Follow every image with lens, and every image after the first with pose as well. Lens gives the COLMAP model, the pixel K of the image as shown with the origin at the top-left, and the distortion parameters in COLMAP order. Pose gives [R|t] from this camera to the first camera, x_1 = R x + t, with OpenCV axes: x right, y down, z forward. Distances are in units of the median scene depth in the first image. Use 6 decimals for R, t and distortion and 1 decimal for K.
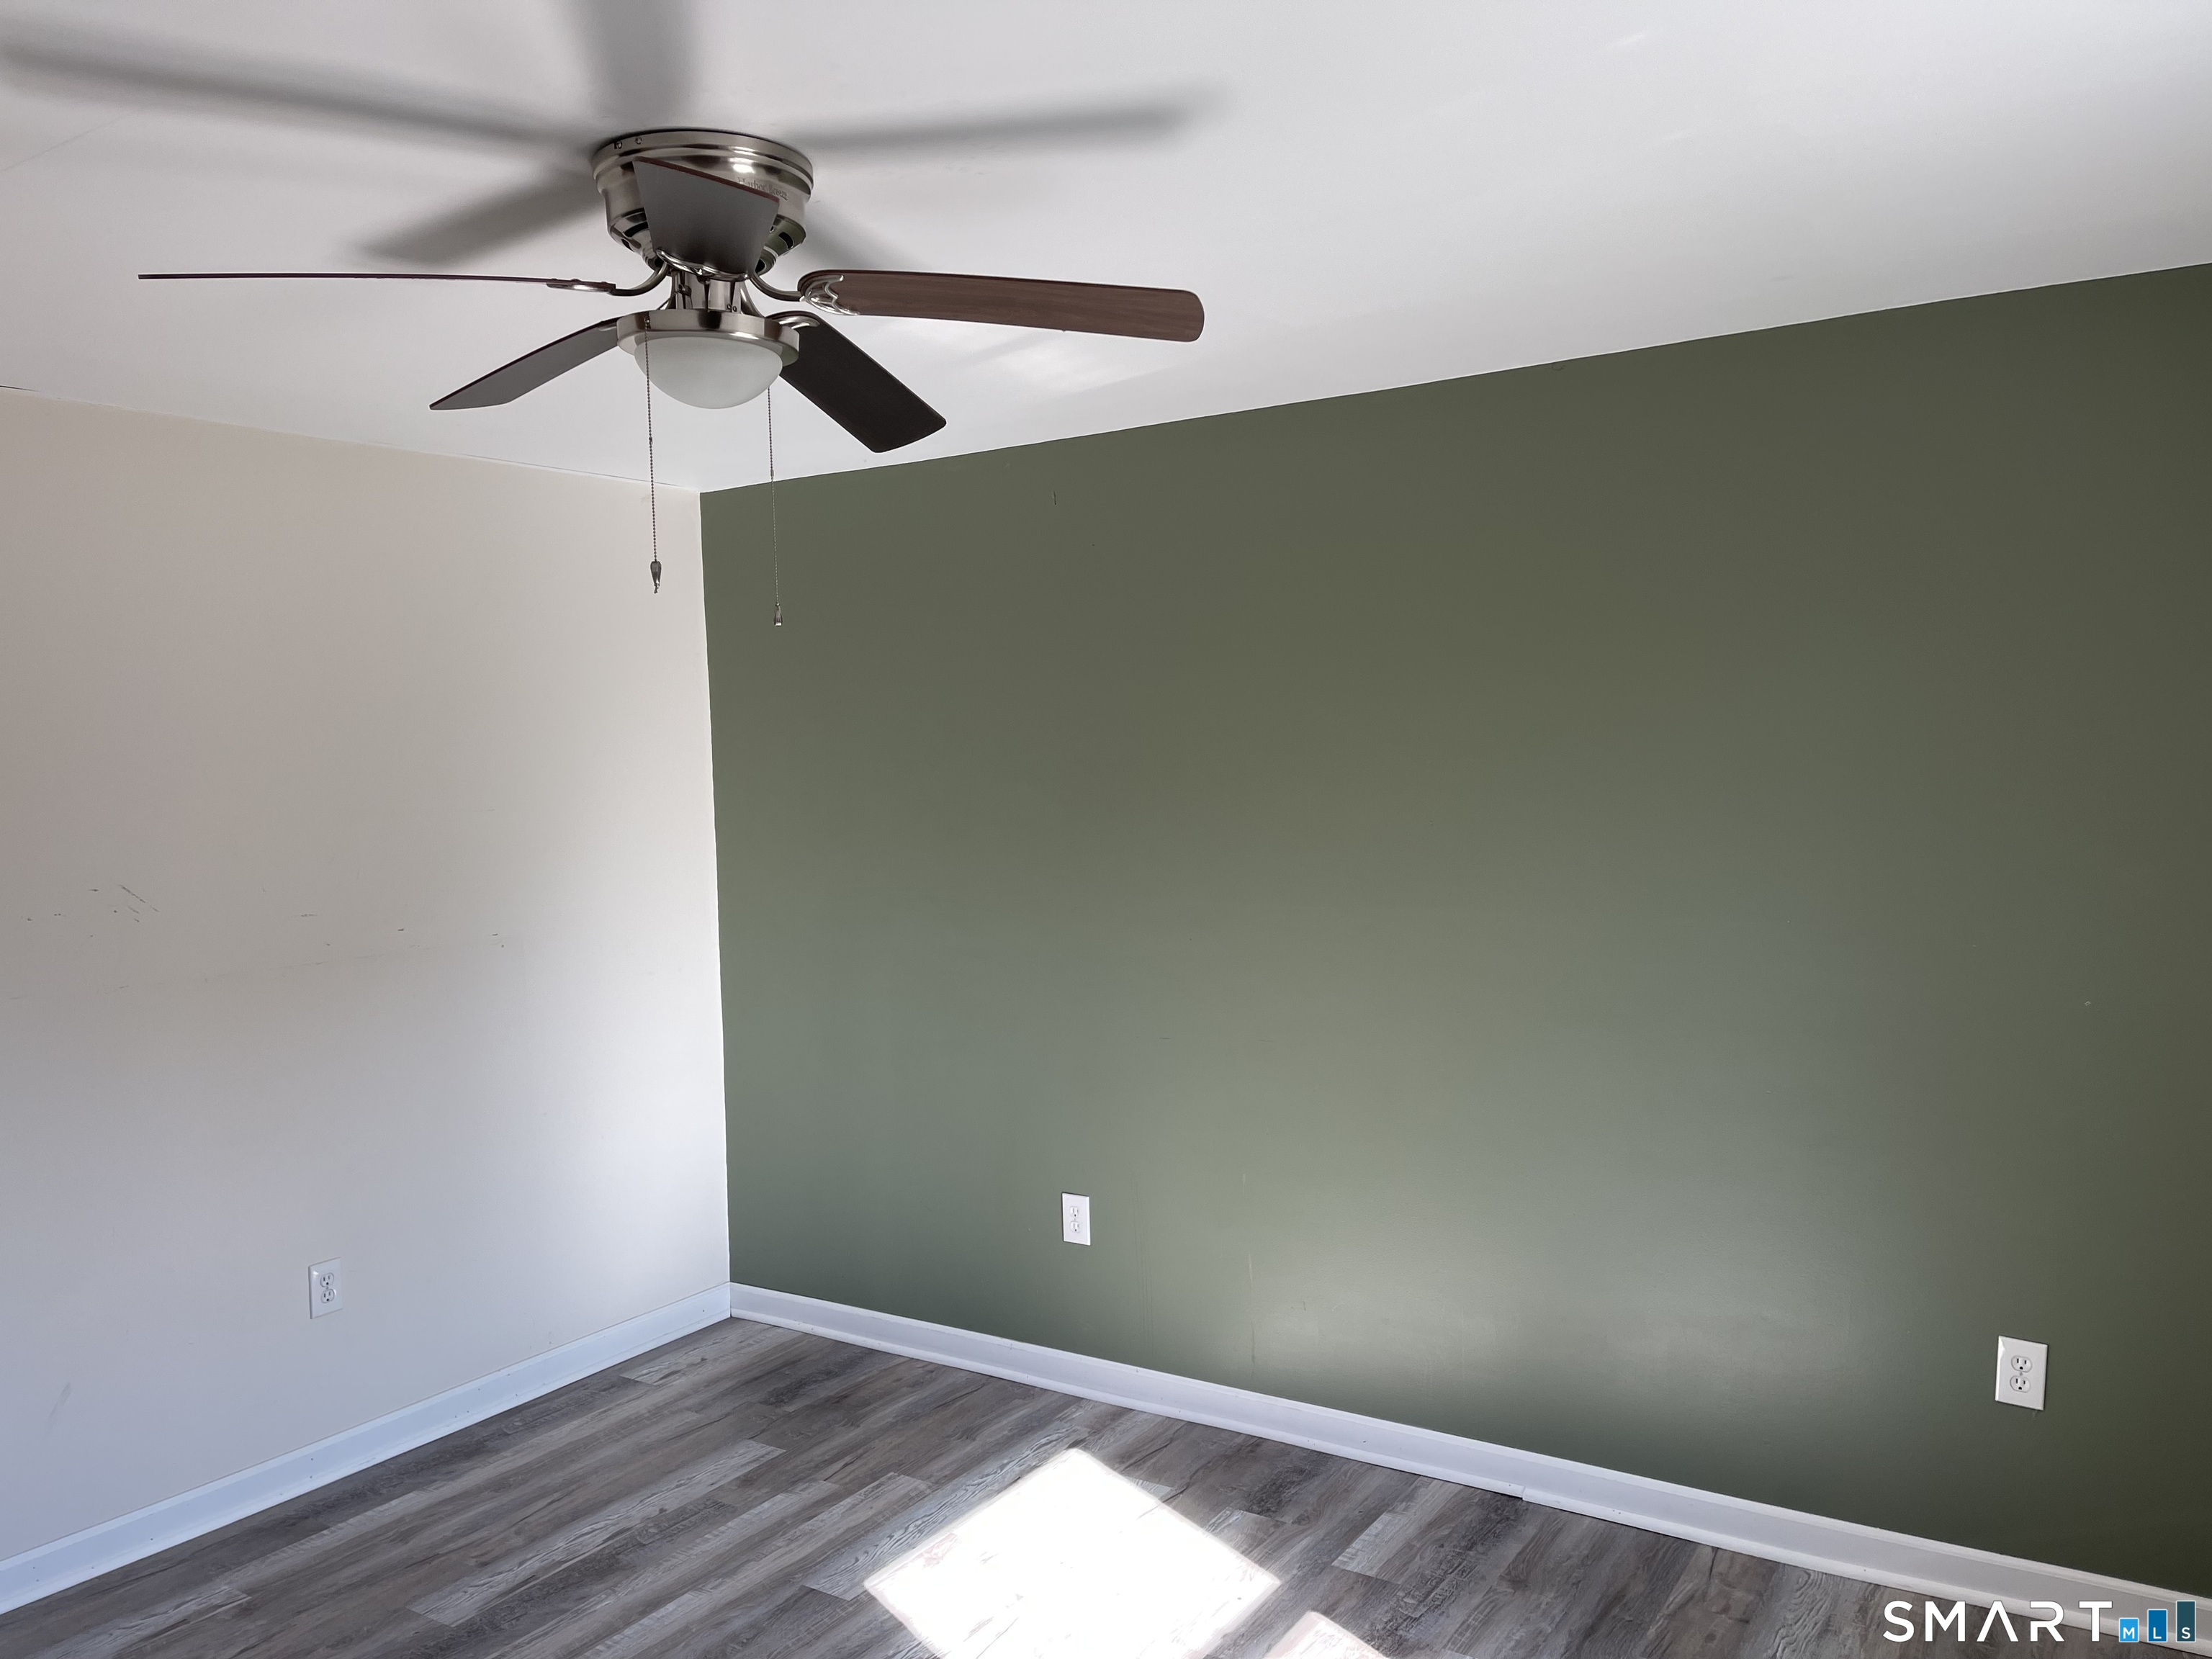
lens RADIAL K [[1657.8, 0, 1093.3], [0, 1657.8, 827.2], [0, 0, 1]] dist [0.095069, -0.124835]
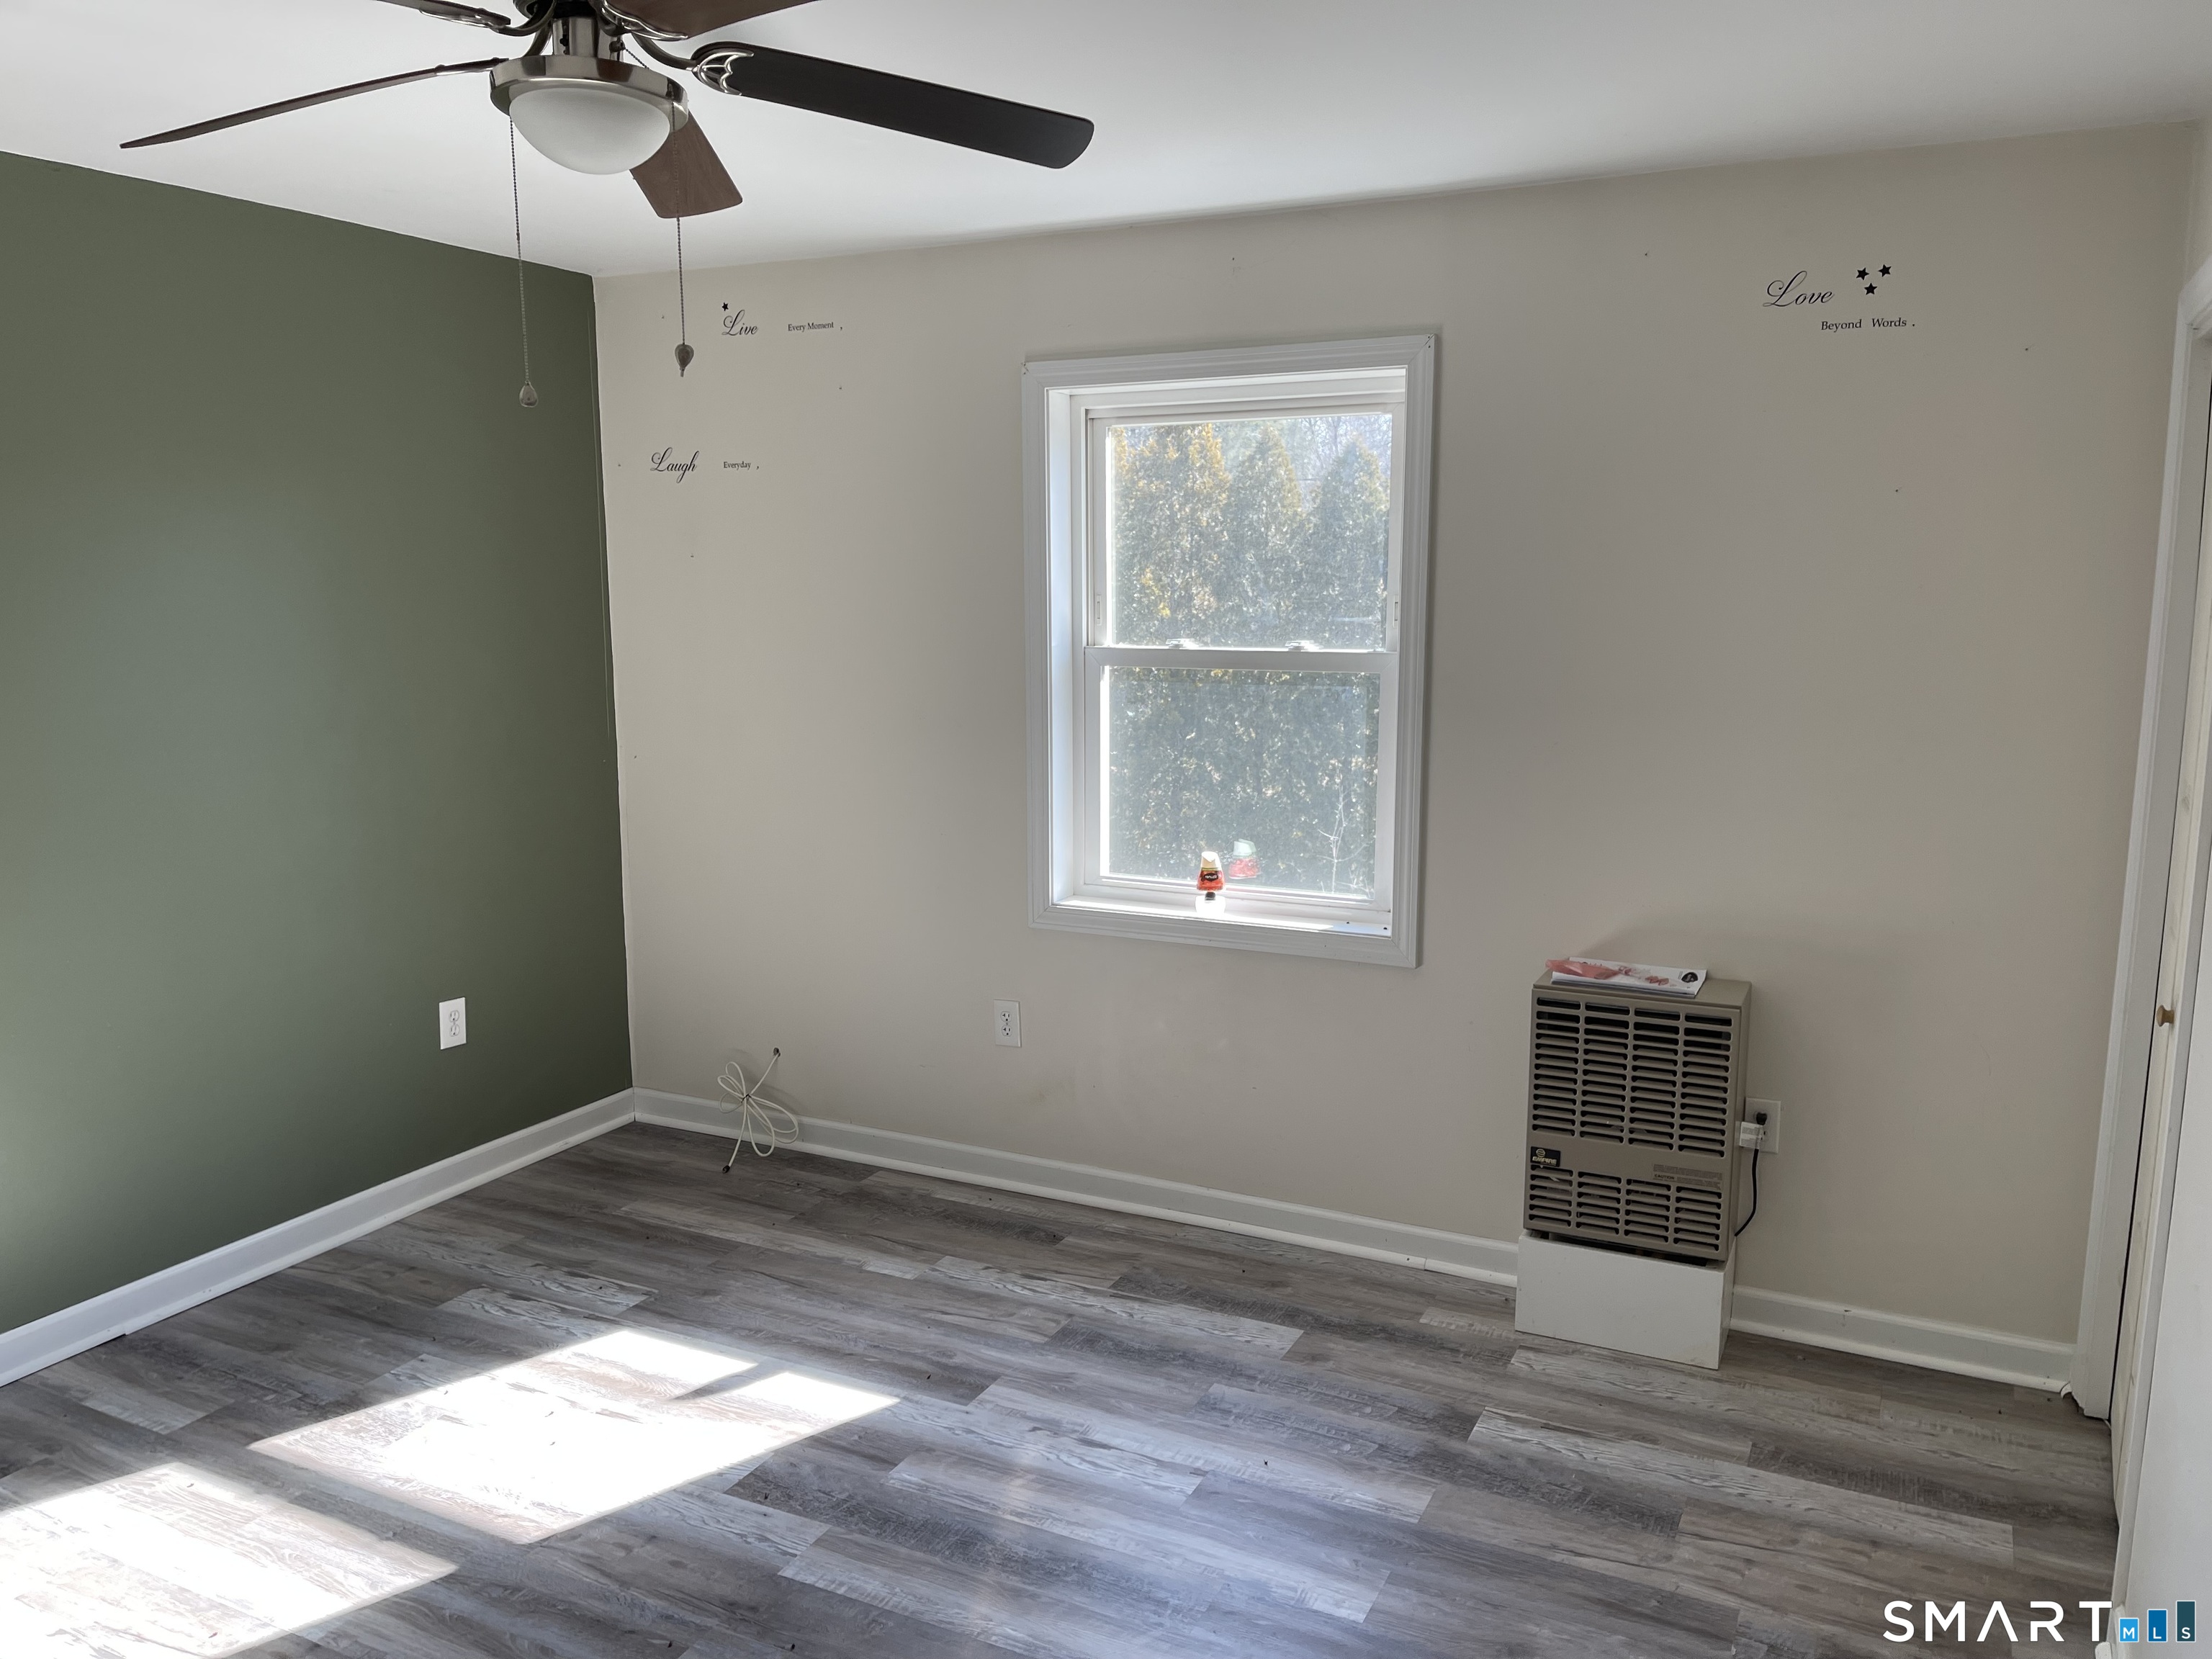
lens RADIAL K [[1657.8, 0, 1093.3], [0, 1657.8, 827.2], [0, 0, 1]] dist [0.095069, -0.124835]
pose [[-0.114420, -0.125918, 0.985420, -0.832354], [0.054113, 0.989672, 0.132745, 0.001735], [-0.991958, 0.068513, -0.106425, 0.572646]]
